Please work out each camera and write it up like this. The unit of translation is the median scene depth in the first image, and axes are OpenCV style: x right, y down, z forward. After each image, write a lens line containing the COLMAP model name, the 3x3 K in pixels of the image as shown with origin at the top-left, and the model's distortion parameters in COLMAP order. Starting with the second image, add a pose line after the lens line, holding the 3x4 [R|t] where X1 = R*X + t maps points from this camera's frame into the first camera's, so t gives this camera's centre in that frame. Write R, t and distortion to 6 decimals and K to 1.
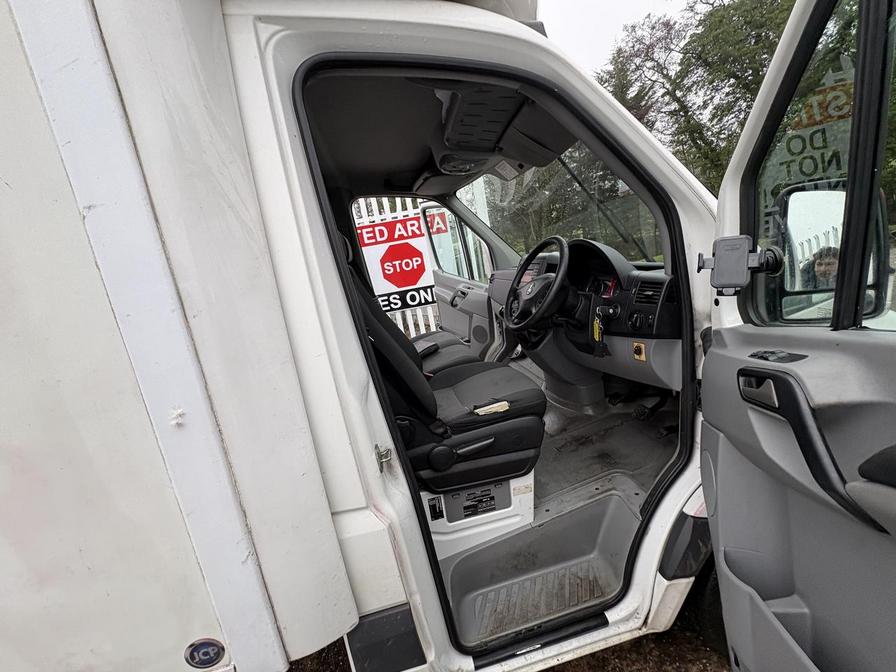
lens RADIAL K [[358.0, 0, 447.1], [0, 358.0, 335.3], [0, 0, 1]] dist [0.000014, 0.000098]
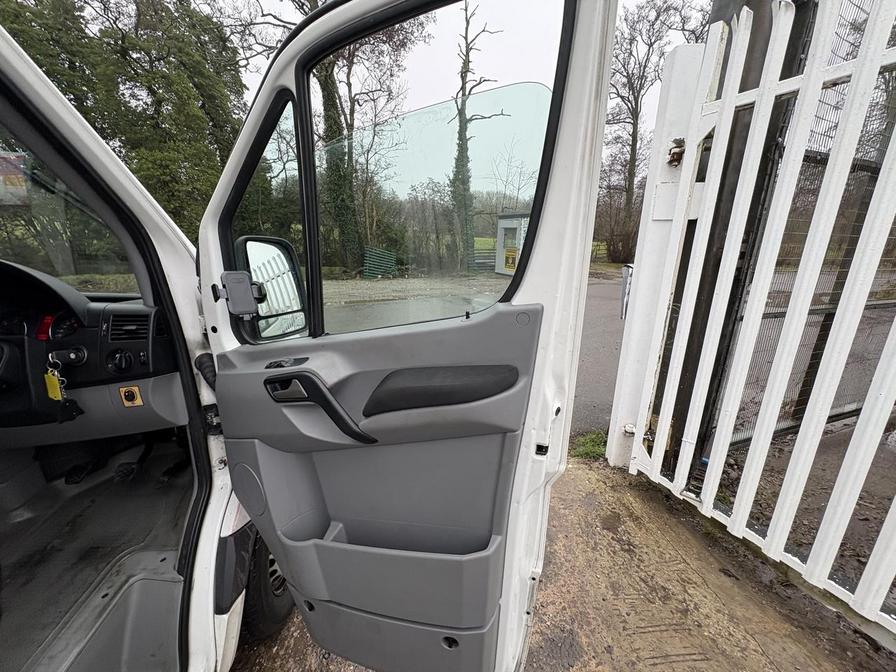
lens RADIAL K [[358.0, 0, 447.1], [0, 358.0, 335.3], [0, 0, 1]] dist [0.000014, 0.000098]
pose [[0.111089, -0.097028, 0.989063, -0.211120], [0.190590, 0.978830, 0.074618, -0.018571], [-0.975364, 0.180217, 0.127230, 0.147975]]
